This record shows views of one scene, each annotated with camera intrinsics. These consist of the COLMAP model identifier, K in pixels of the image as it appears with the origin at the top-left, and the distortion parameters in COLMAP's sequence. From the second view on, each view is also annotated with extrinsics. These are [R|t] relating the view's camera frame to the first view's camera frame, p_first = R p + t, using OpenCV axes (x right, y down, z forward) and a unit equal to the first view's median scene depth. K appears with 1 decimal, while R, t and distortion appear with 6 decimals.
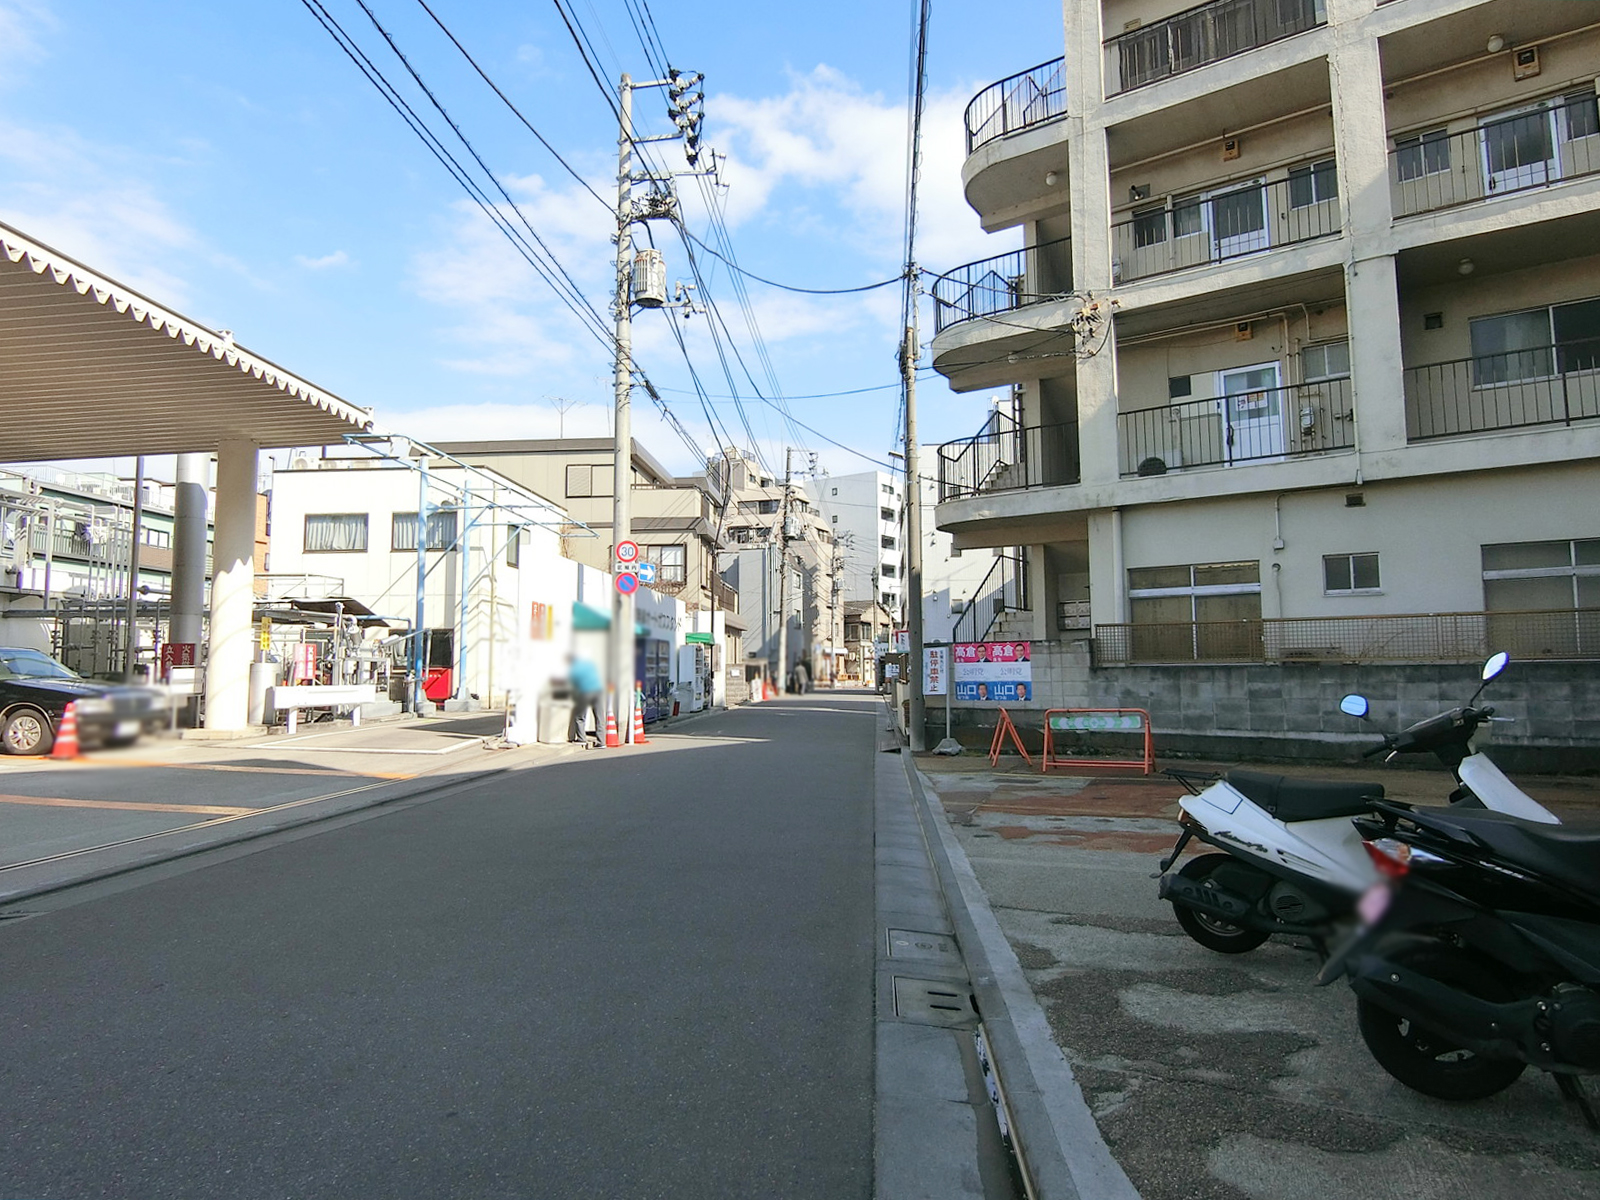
lens RADIAL K [[959.0, 0, 779.1], [0, 959.0, 602.9], [0, 0, 1]] dist [-0.020029, 0.000531]
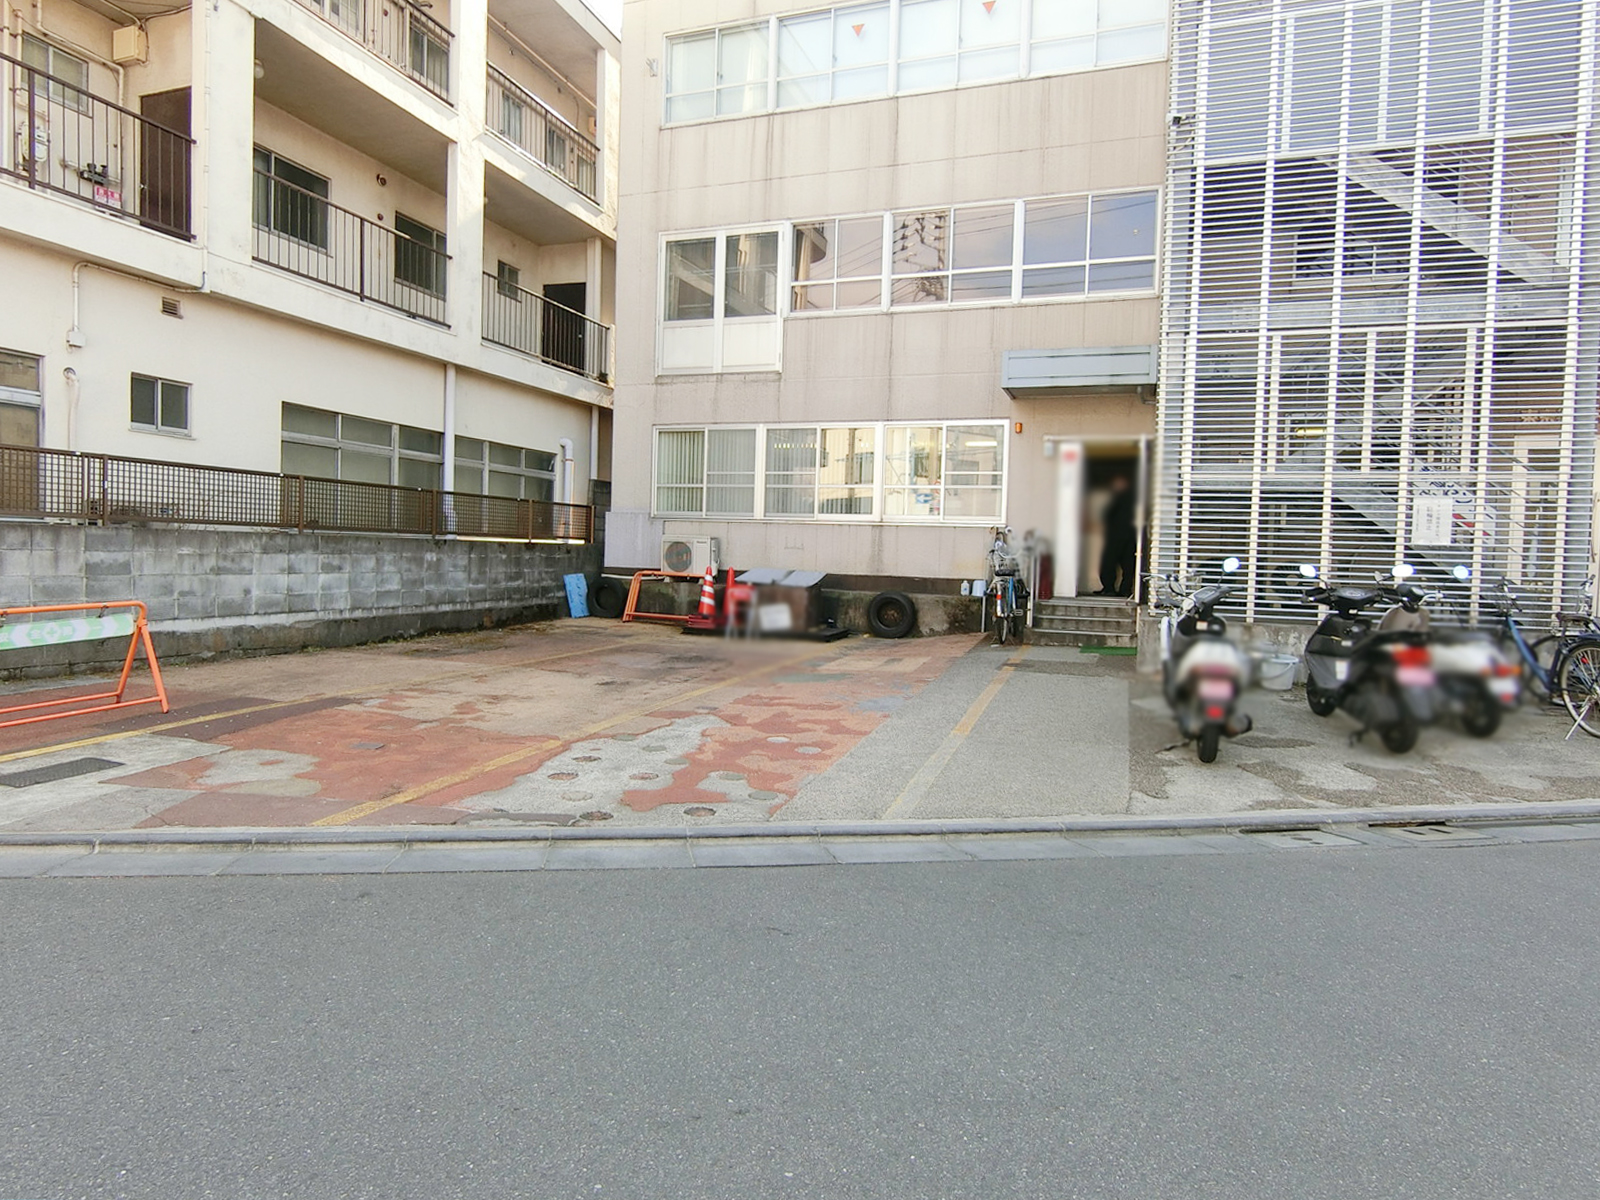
lens RADIAL K [[959.0, 0, 779.1], [0, 959.0, 602.9], [0, 0, 1]] dist [-0.020029, 0.000531]
pose [[-0.304333, -0.052469, 0.951120, -0.271659], [-0.100663, 0.994662, 0.022662, 0.060028], [-0.947232, -0.088846, -0.307990, 0.796693]]
